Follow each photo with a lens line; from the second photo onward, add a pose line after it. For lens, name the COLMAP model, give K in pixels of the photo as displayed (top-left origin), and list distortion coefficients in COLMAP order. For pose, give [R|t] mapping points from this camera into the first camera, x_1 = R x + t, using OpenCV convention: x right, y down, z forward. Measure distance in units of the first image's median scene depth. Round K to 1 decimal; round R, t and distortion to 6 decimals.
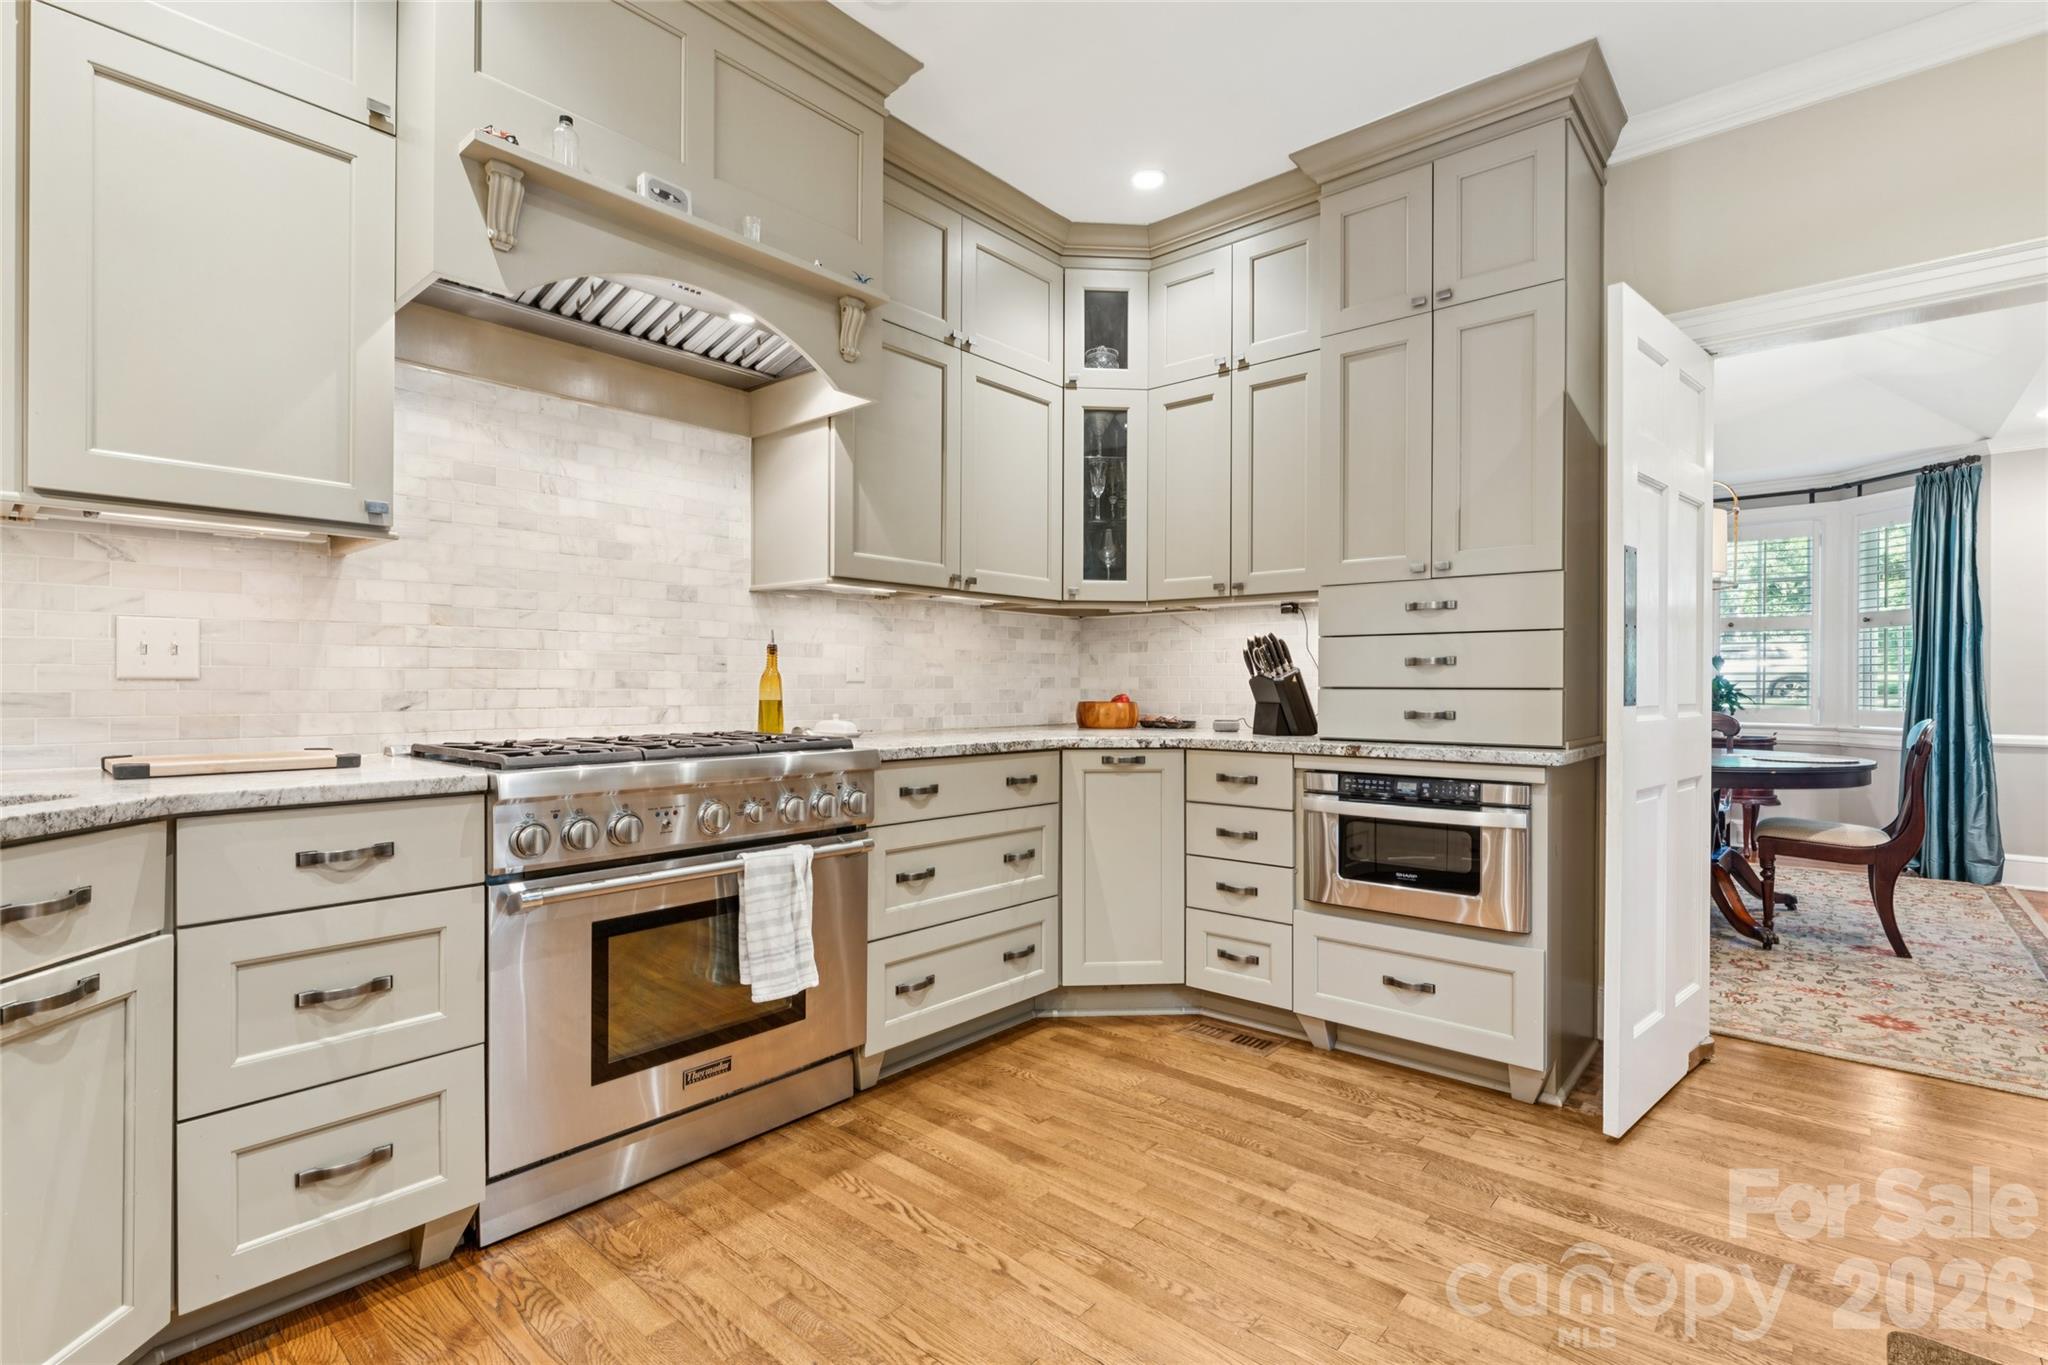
lens RADIAL K [[945.5, 0, 1027.3], [0, 945.5, 684.5], [0, 0, 1]] dist [-0.001791, -0.001039]
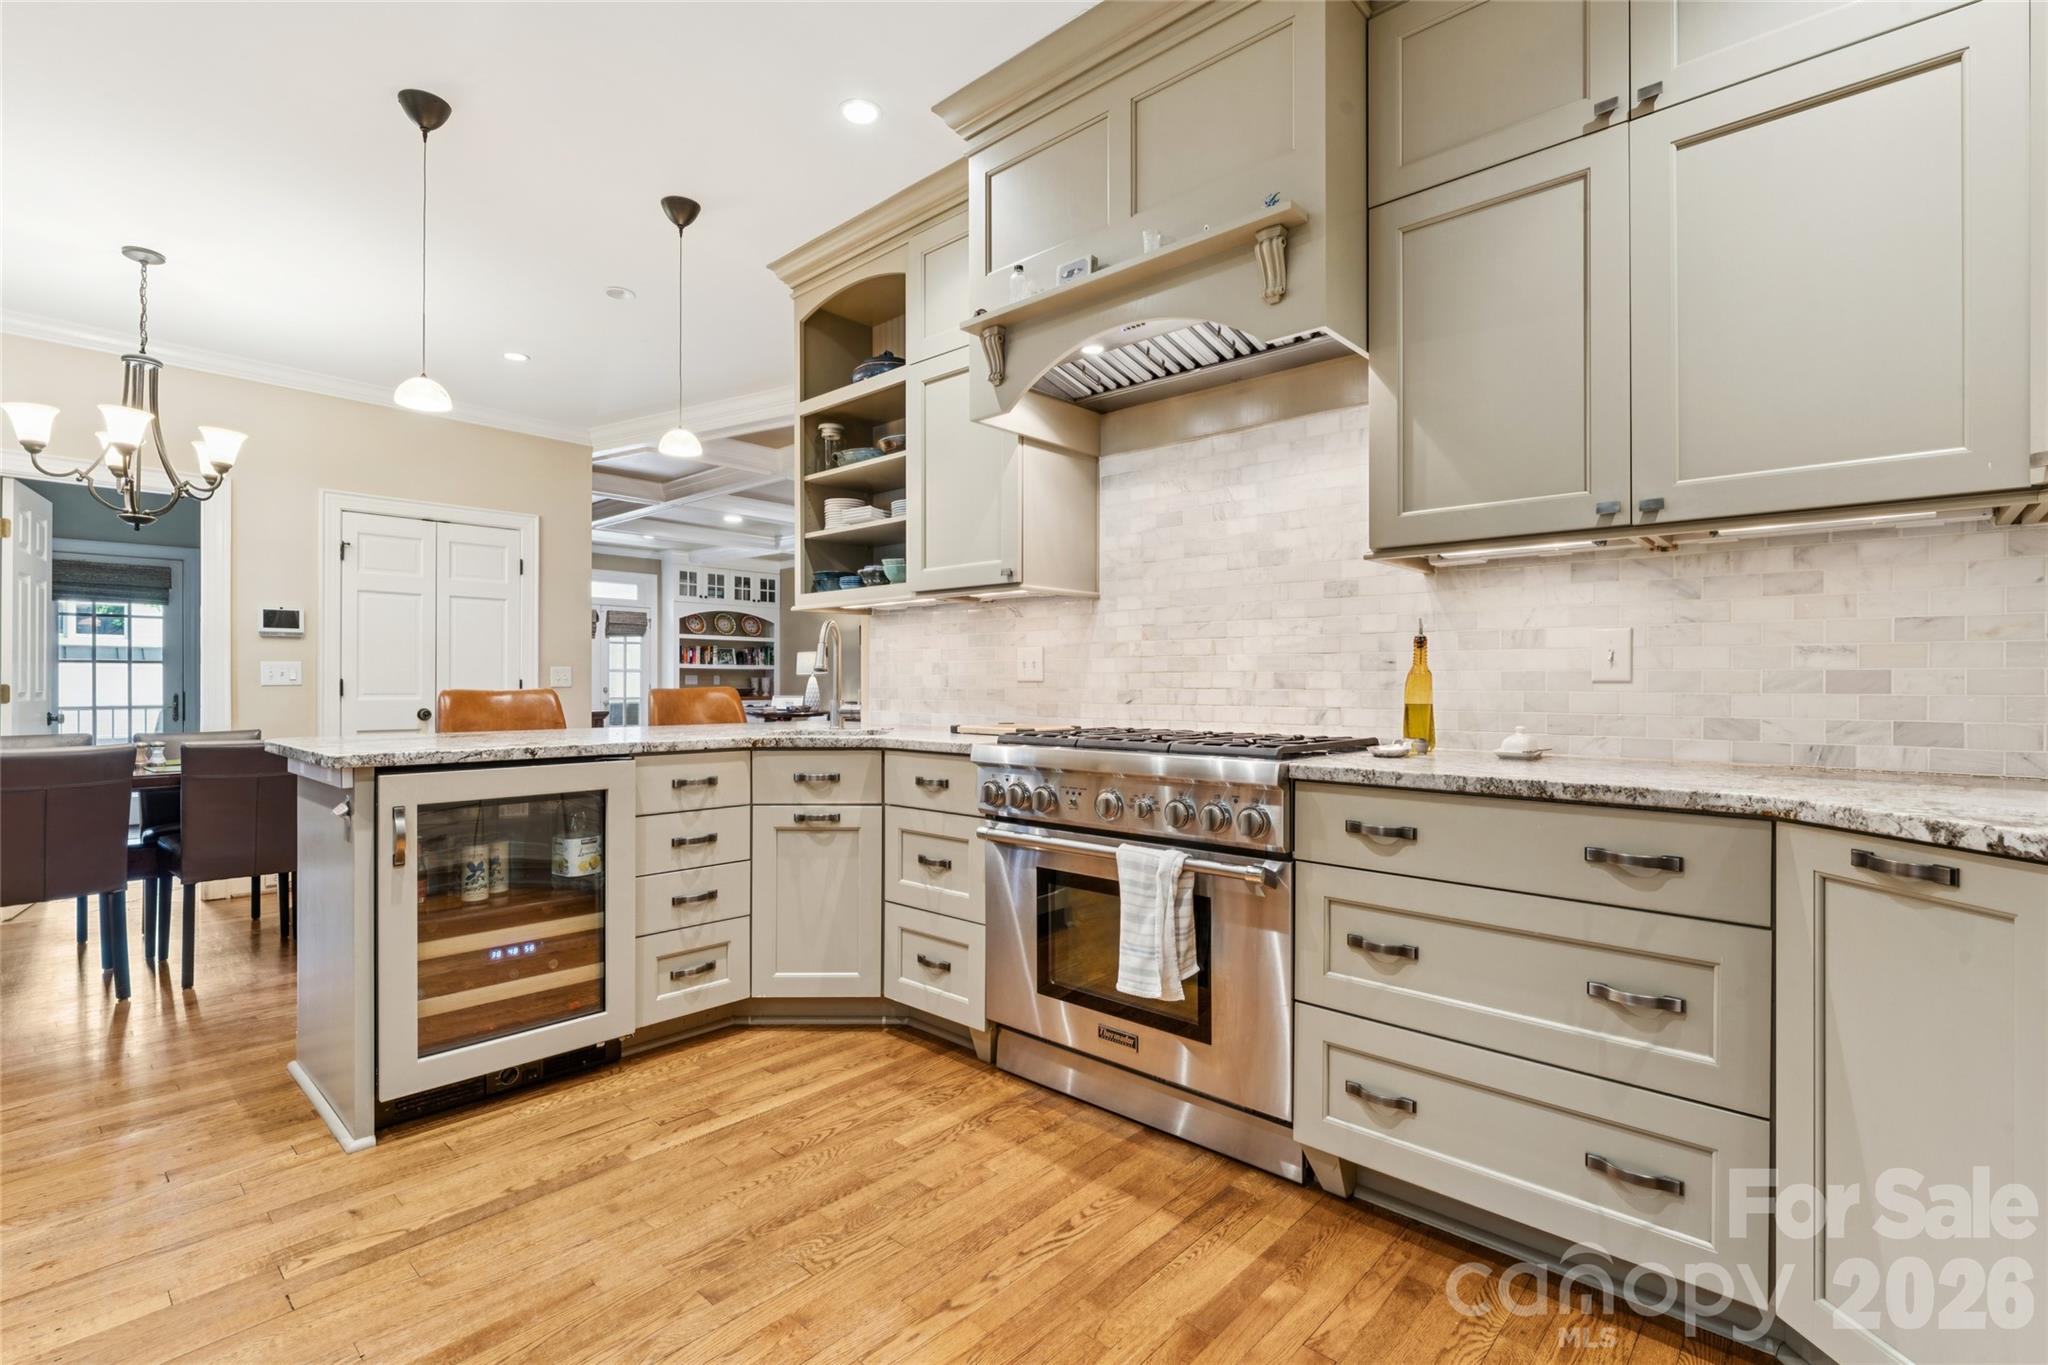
lens RADIAL K [[945.5, 0, 1025.9], [0, 945.5, 682.9], [0, 0, 1]] dist [-0.001791, -0.001039]
pose [[-0.022357, -0.004215, -0.999741, 0.665864], [-0.003378, 0.999986, -0.004140, 0.003236], [0.999744, 0.003284, -0.022371, 0.801240]]
